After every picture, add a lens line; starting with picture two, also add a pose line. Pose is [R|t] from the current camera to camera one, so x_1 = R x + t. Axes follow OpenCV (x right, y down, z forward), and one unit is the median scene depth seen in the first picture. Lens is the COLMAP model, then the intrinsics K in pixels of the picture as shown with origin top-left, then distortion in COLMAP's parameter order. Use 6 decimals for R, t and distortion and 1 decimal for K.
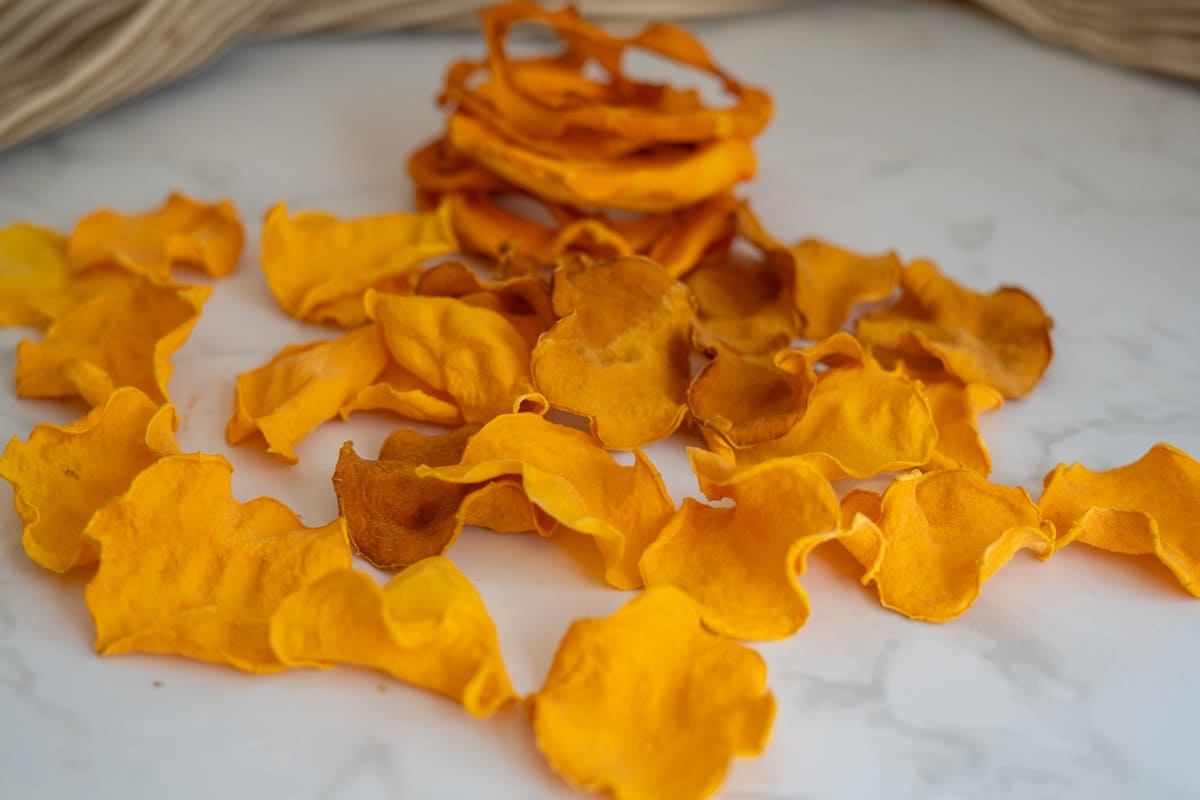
lens RADIAL K [[2046.5, 0, 600.0], [0, 2046.5, 400.0], [0, 0, 1]] dist [-0.080856, 0.060454]
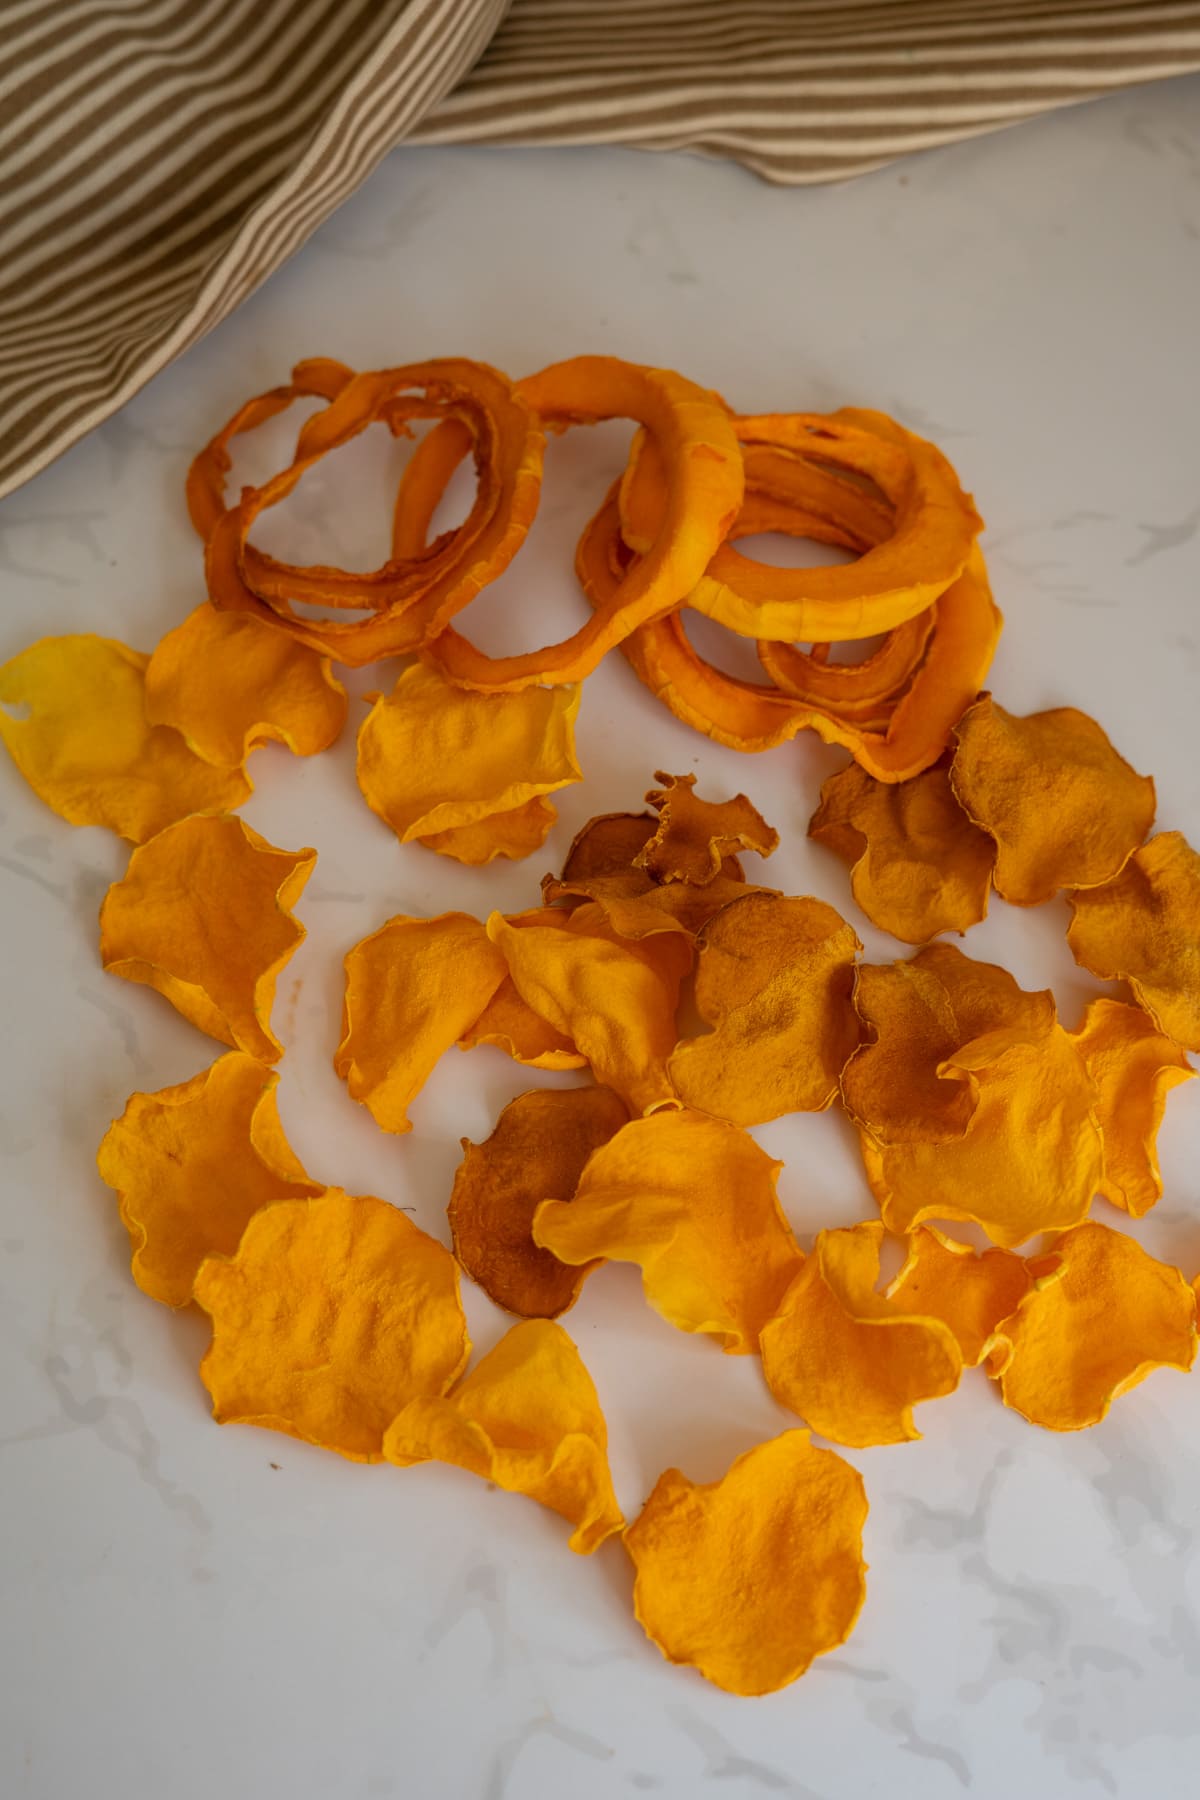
lens RADIAL K [[3069.7, 0, 574.3], [0, 3069.7, 898.2], [0, 0, 1]] dist [-0.080856, 0.060454]
pose [[0.993571, 0.084126, -0.075753, 0.024651], [-0.026844, 0.825149, 0.564277, -0.914175], [0.109978, -0.558616, 0.822102, -0.089222]]
